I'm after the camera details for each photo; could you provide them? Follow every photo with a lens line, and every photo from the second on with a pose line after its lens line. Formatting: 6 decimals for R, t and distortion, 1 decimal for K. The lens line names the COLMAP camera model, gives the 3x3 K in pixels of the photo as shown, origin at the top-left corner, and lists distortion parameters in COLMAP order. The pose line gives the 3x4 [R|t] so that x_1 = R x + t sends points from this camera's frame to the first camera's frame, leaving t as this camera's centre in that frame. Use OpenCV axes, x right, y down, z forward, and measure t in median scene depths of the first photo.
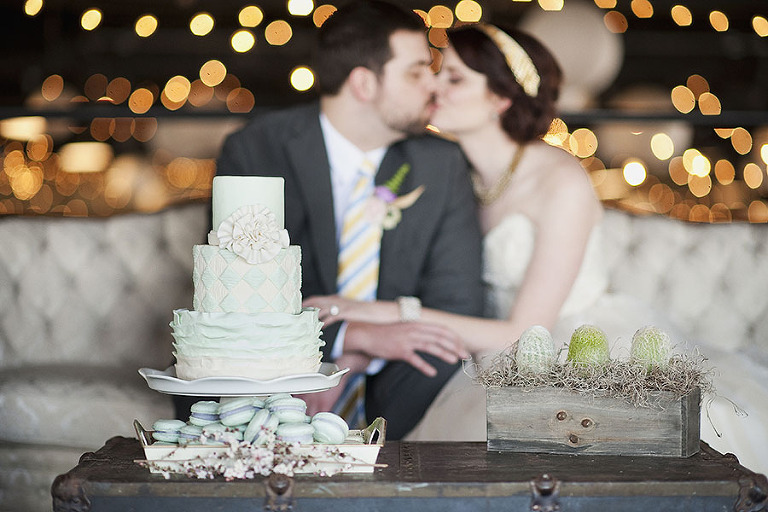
lens RADIAL K [[2026.6, 0, 384.0], [0, 2026.6, 259.1], [0, 0, 1]] dist [-0.137941, 0.000000]
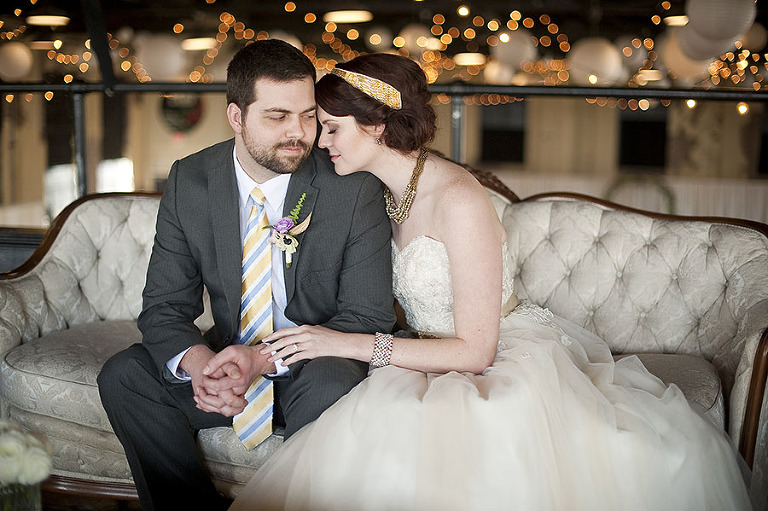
lens RADIAL K [[1136.4, 0, 379.4], [0, 1136.4, 250.2], [0, 0, 1]] dist [-0.125630, 0.000000]
pose [[0.962646, 0.049778, -0.266149, 0.263805], [-0.014533, 0.991038, 0.132789, -0.127339], [0.270374, -0.123961, 0.954742, 0.540607]]
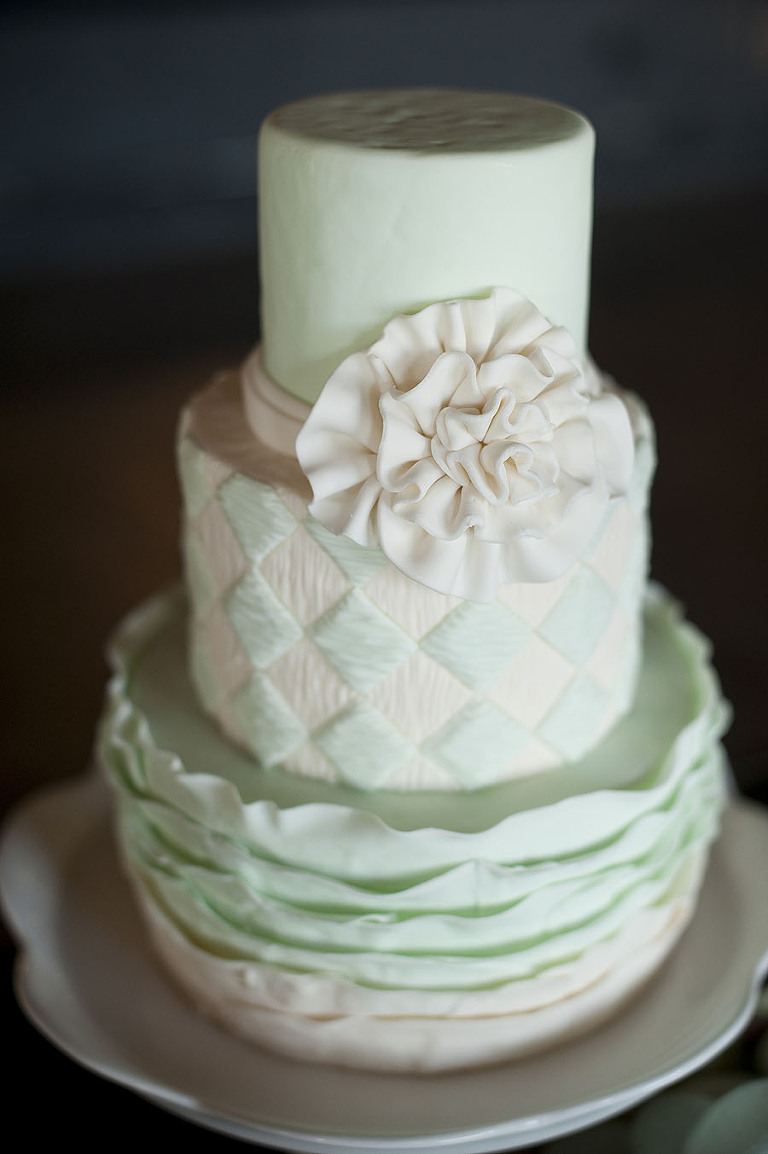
lens RADIAL K [[1707.5, 0, 387.4], [0, 1707.5, 570.8], [0, 0, 1]] dist [-0.125630, 0.000000]
pose [[0.999742, -0.009293, 0.020735, -0.077159], [-0.000976, 0.894153, 0.447761, -0.078882], [-0.022702, -0.447666, 0.893913, 0.843576]]
